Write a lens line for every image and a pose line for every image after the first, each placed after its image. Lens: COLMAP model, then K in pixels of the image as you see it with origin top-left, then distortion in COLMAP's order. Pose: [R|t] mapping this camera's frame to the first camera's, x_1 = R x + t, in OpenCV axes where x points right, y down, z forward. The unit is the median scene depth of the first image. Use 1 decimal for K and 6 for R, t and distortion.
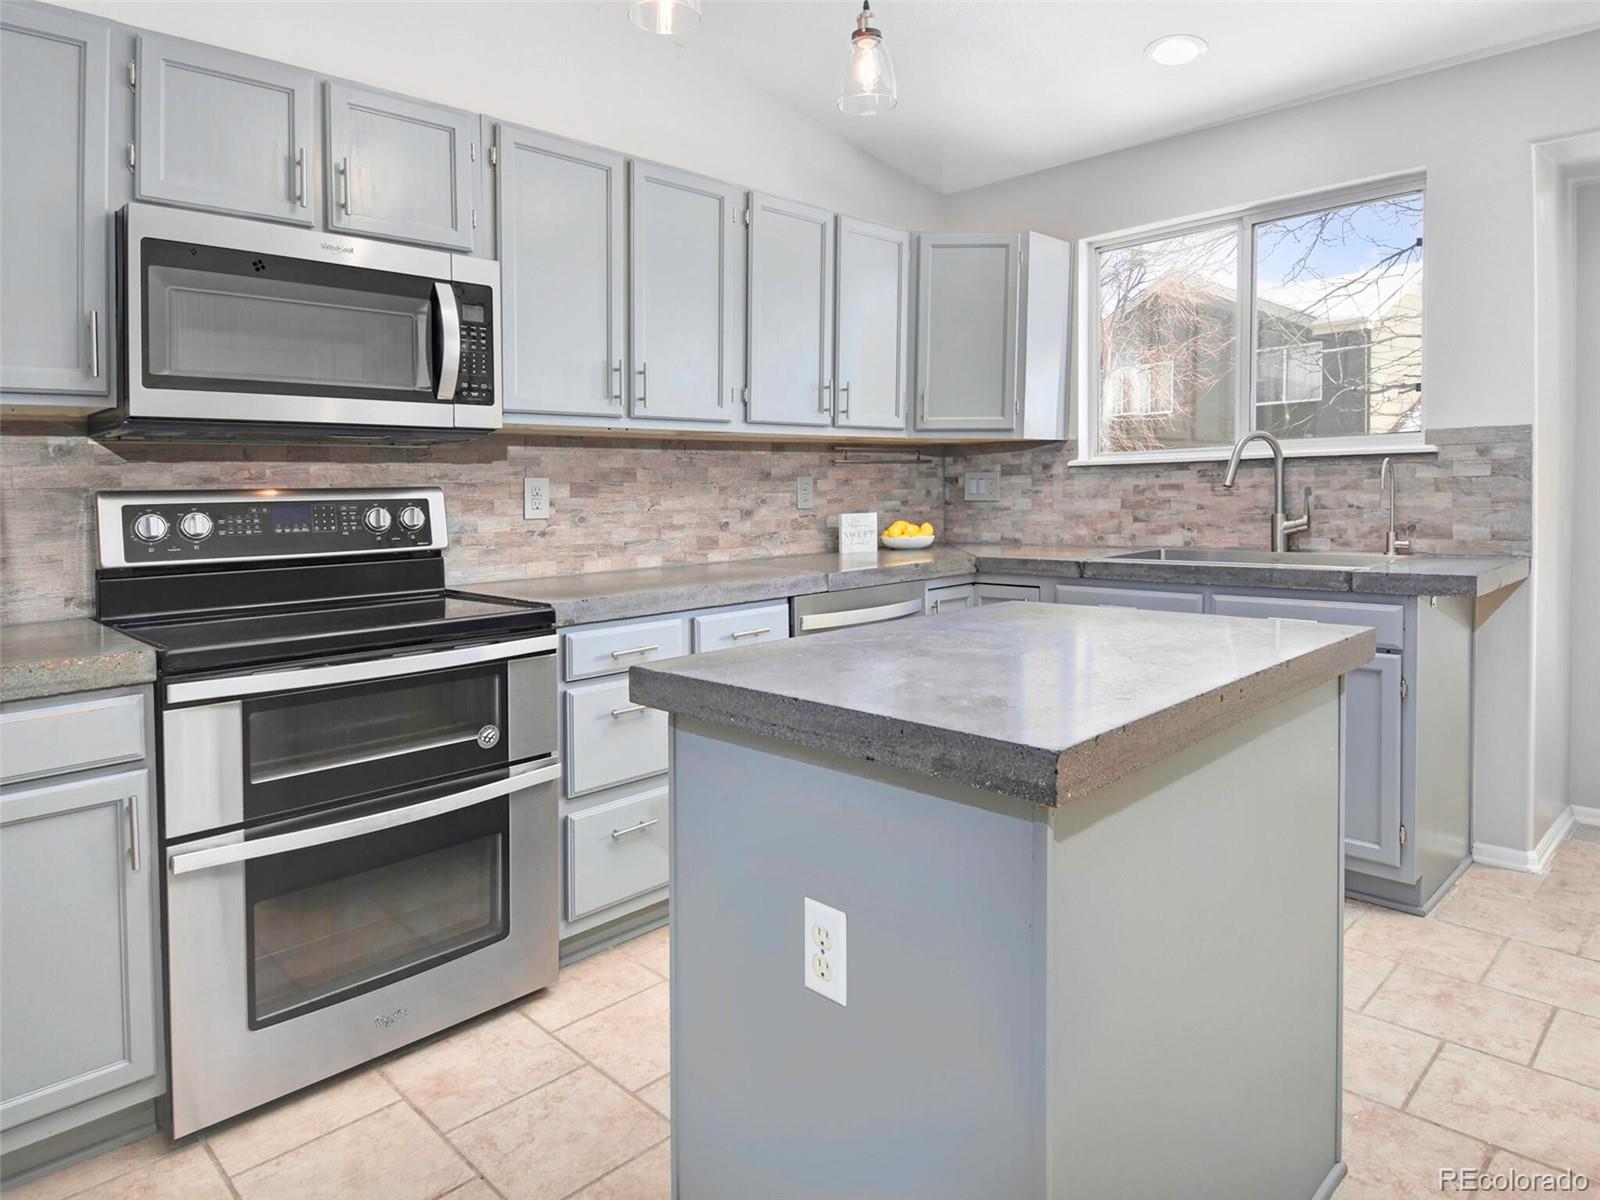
lens RADIAL K [[974.5, 0, 818.7], [0, 974.5, 505.5], [0, 0, 1]] dist [0.027267, -0.035851]
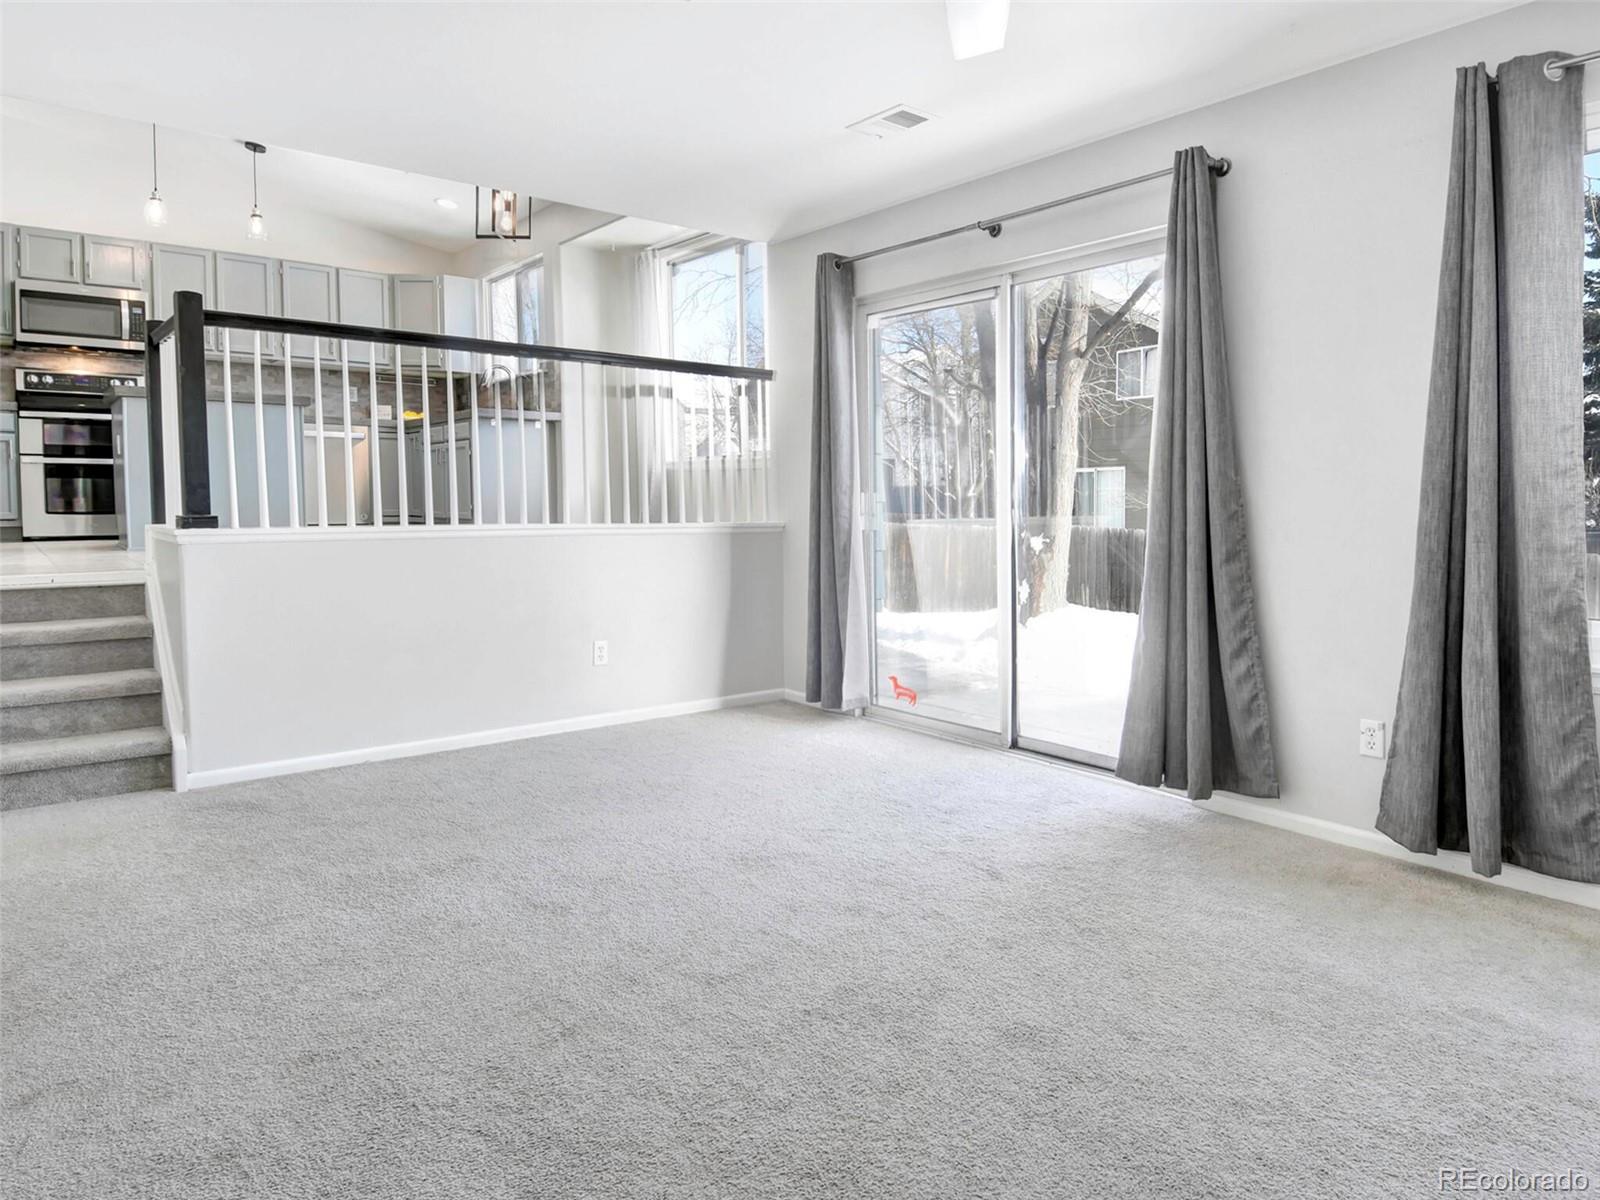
lens RADIAL K [[982.2, 0, 772.8], [0, 982.2, 540.5], [0, 0, 1]] dist [0.002264, -0.003294]
pose [[0.992986, 0.029133, -0.114589, 1.493943], [-0.024247, 0.998746, 0.043800, 0.249771], [0.115722, -0.040714, 0.992447, -1.366761]]
